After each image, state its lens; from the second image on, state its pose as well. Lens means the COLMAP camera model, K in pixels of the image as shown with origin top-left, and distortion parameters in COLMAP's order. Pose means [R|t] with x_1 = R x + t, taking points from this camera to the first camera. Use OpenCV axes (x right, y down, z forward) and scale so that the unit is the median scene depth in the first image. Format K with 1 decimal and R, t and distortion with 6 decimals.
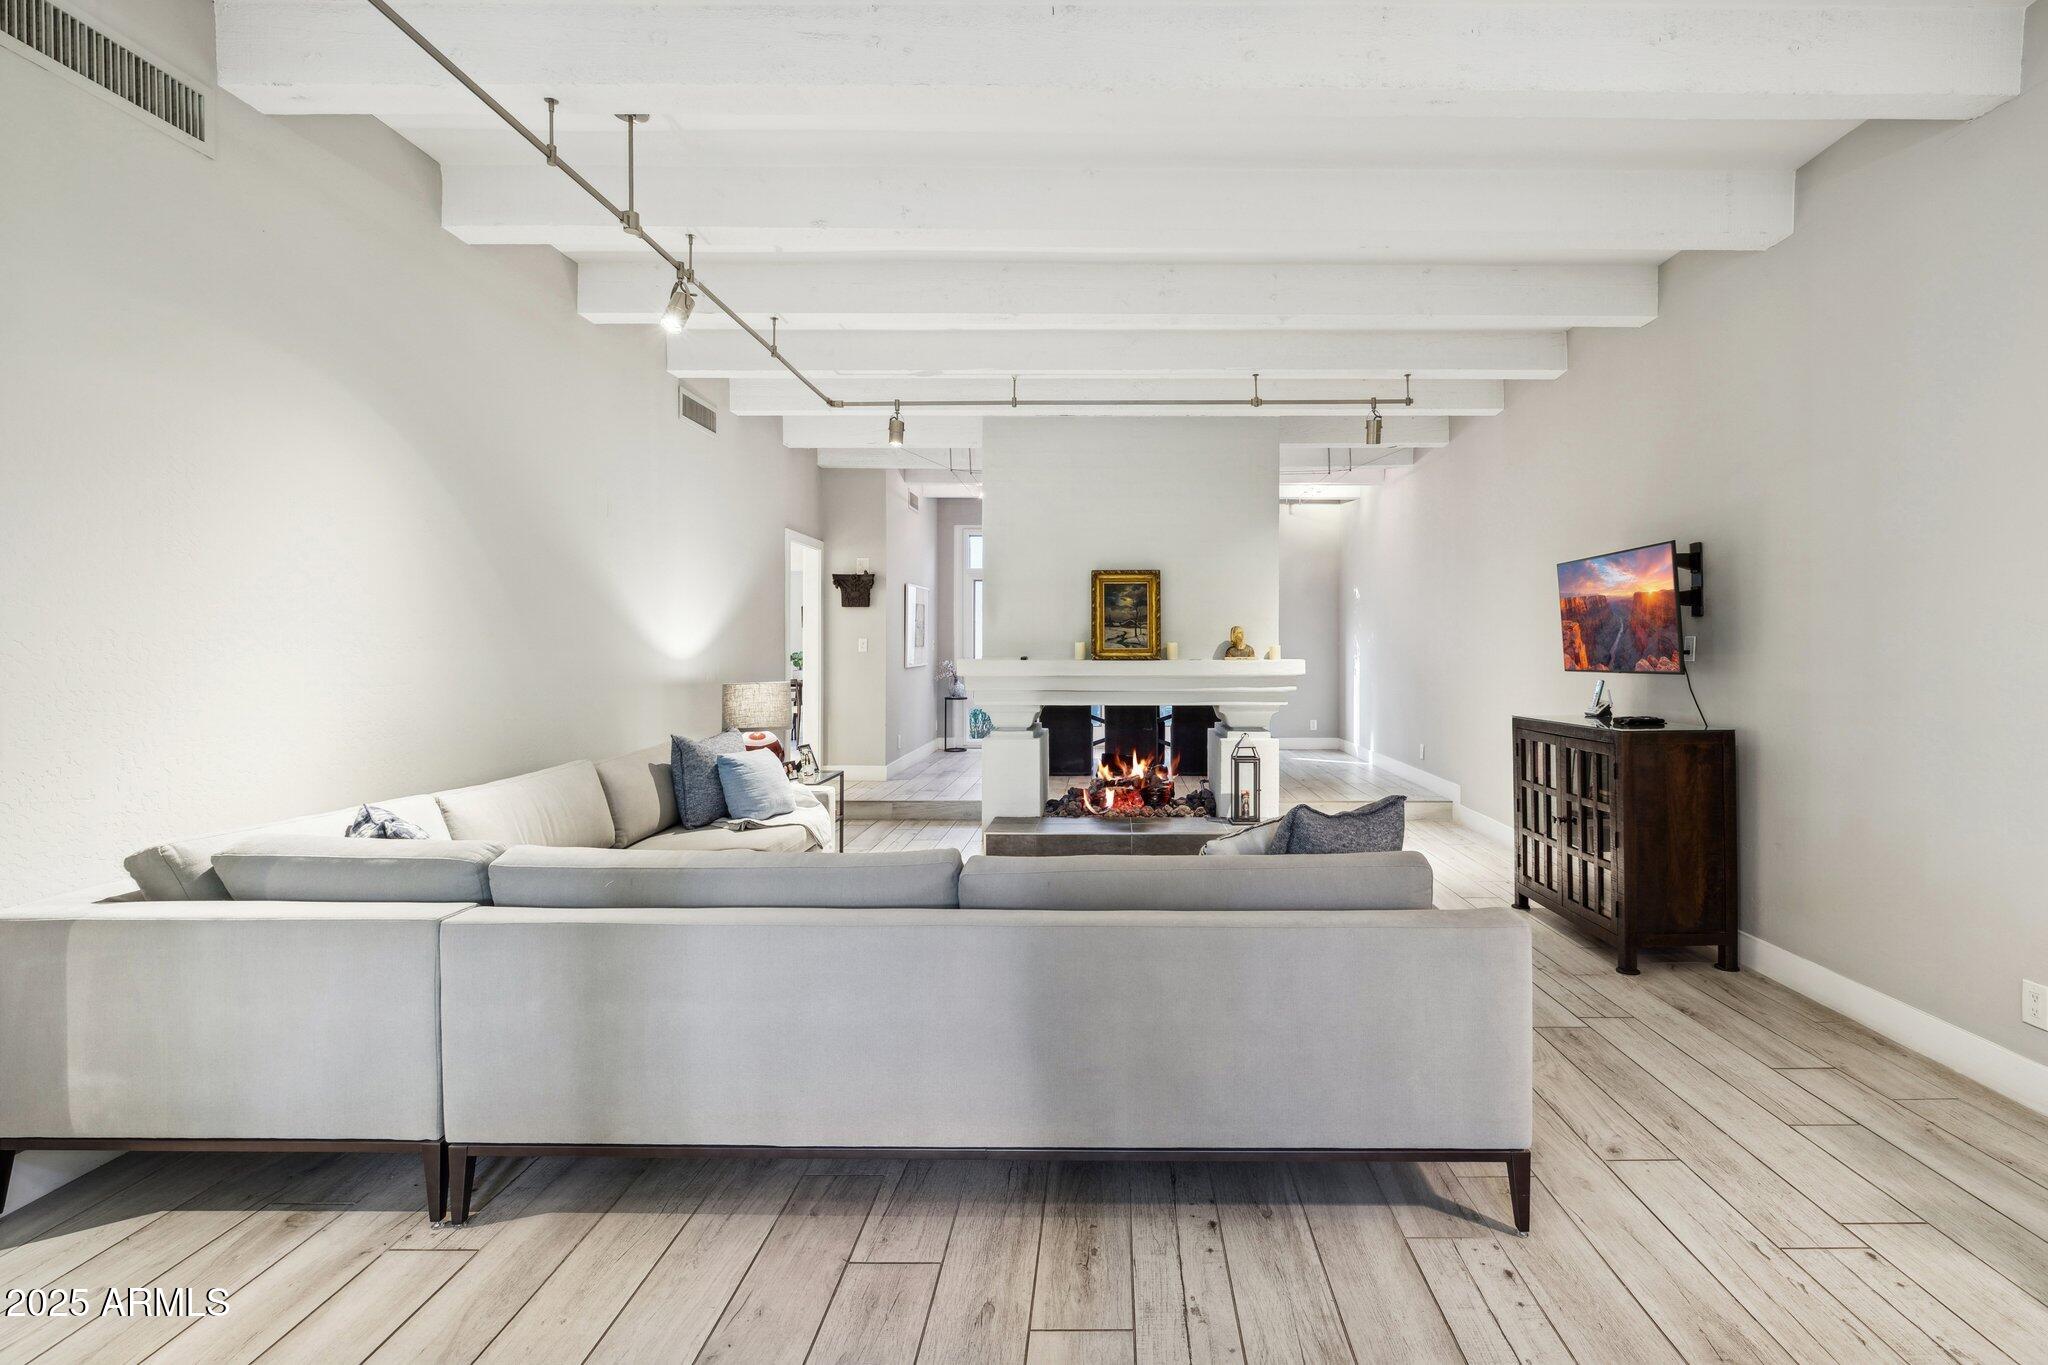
lens RADIAL K [[1005.2, 0, 1026.1], [0, 1005.2, 666.1], [0, 0, 1]] dist [-0.011320, 0.000276]
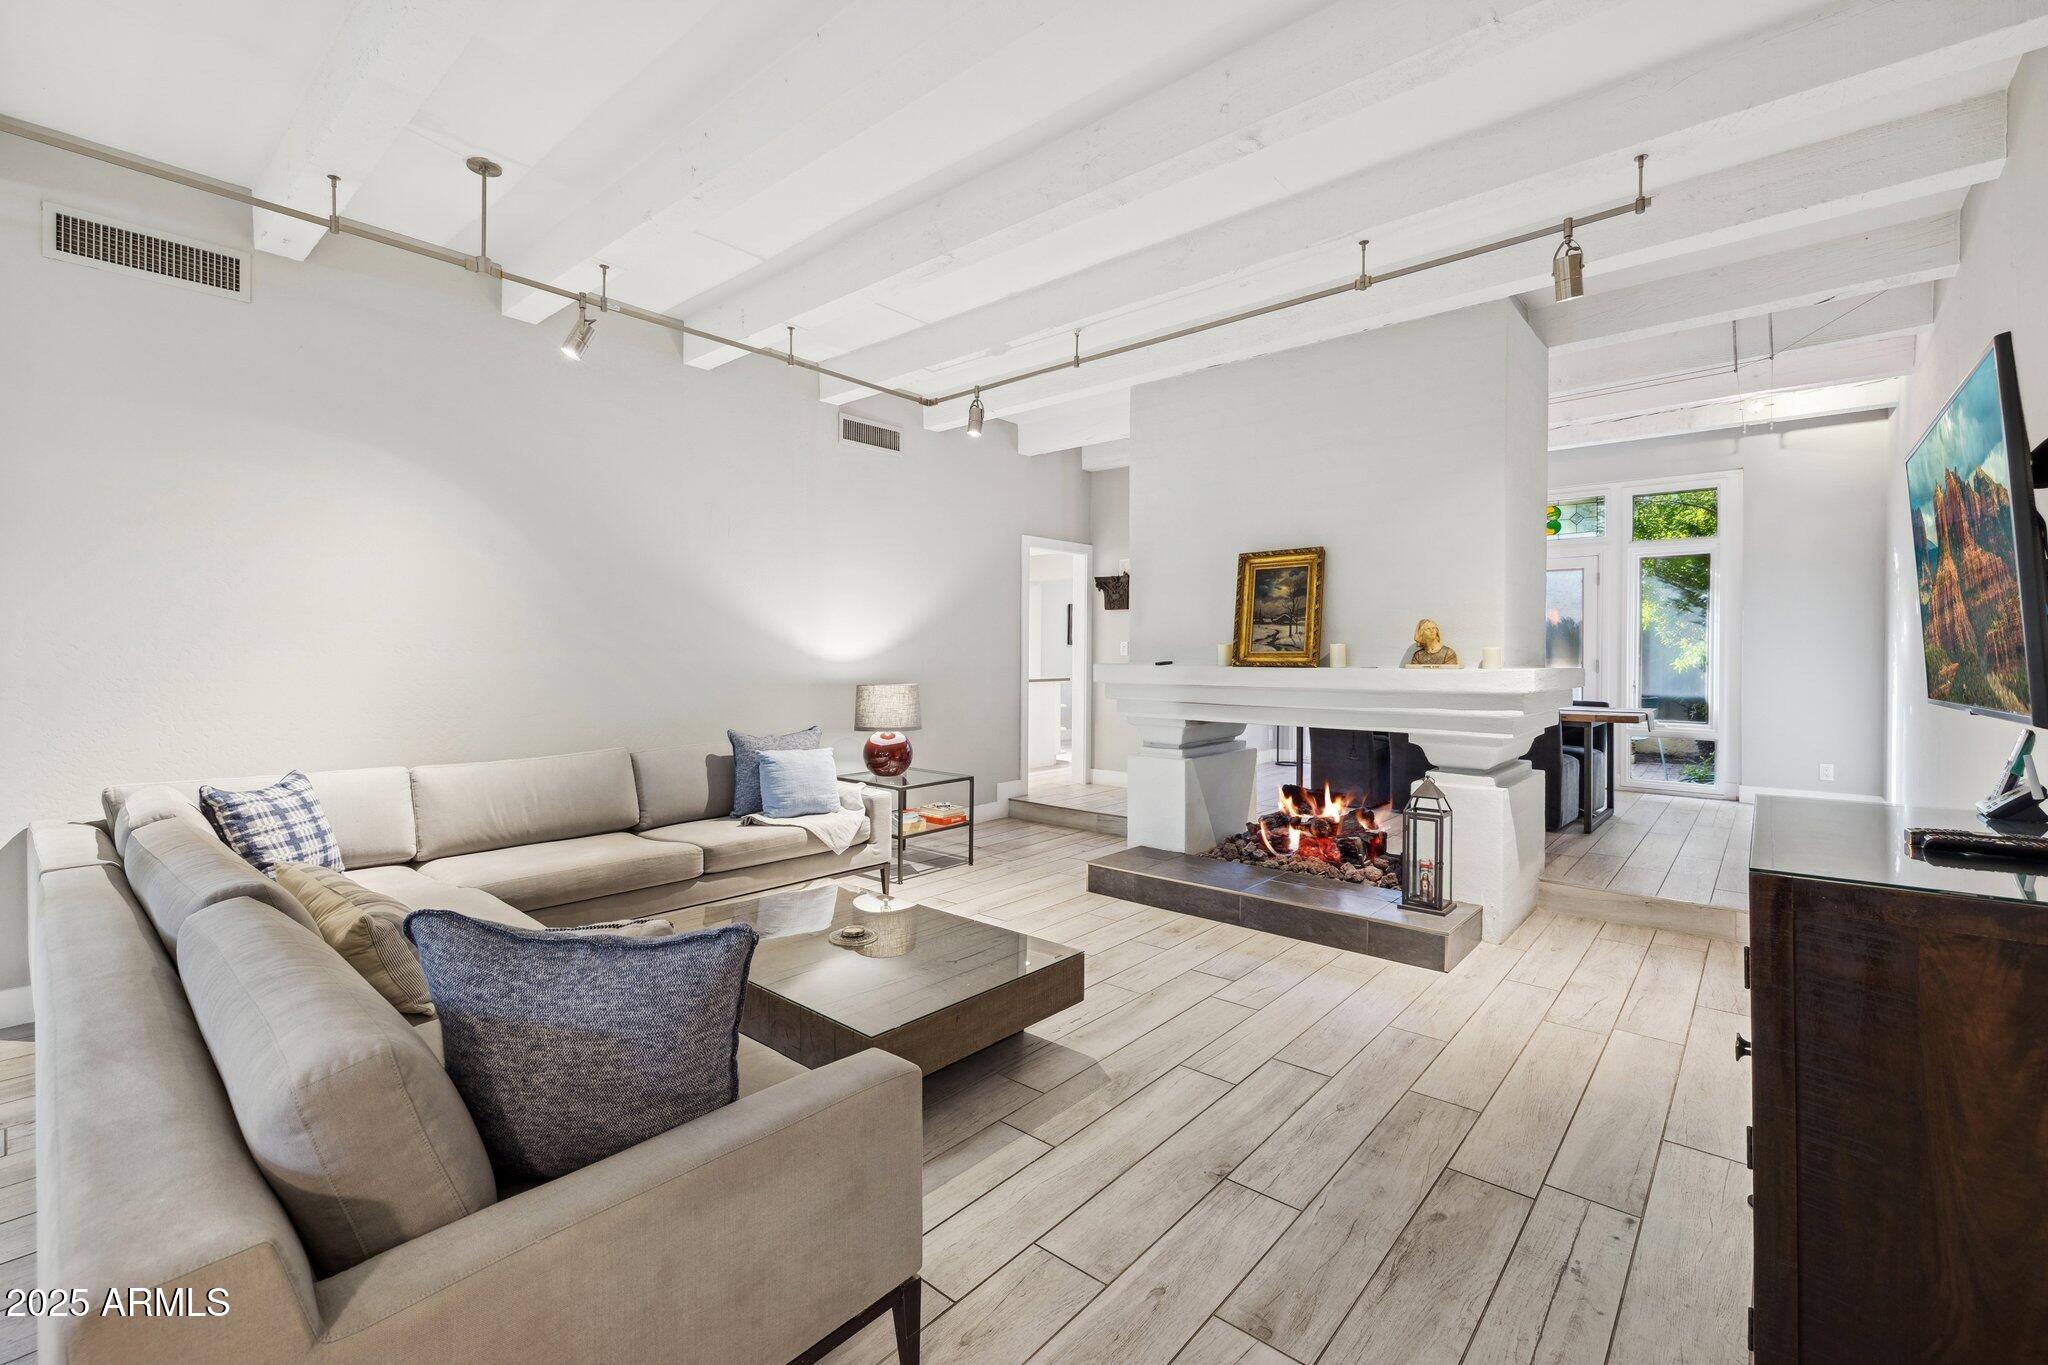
lens RADIAL K [[873.7, 0, 1023.5], [0, 873.7, 678.7], [0, 0, 1]] dist [0.001496, 0.000150]
pose [[0.758521, 0.019651, -0.651352, 0.388827], [-0.011166, 0.999790, 0.017160, -0.006269], [0.651553, -0.005743, 0.758581, 0.362729]]
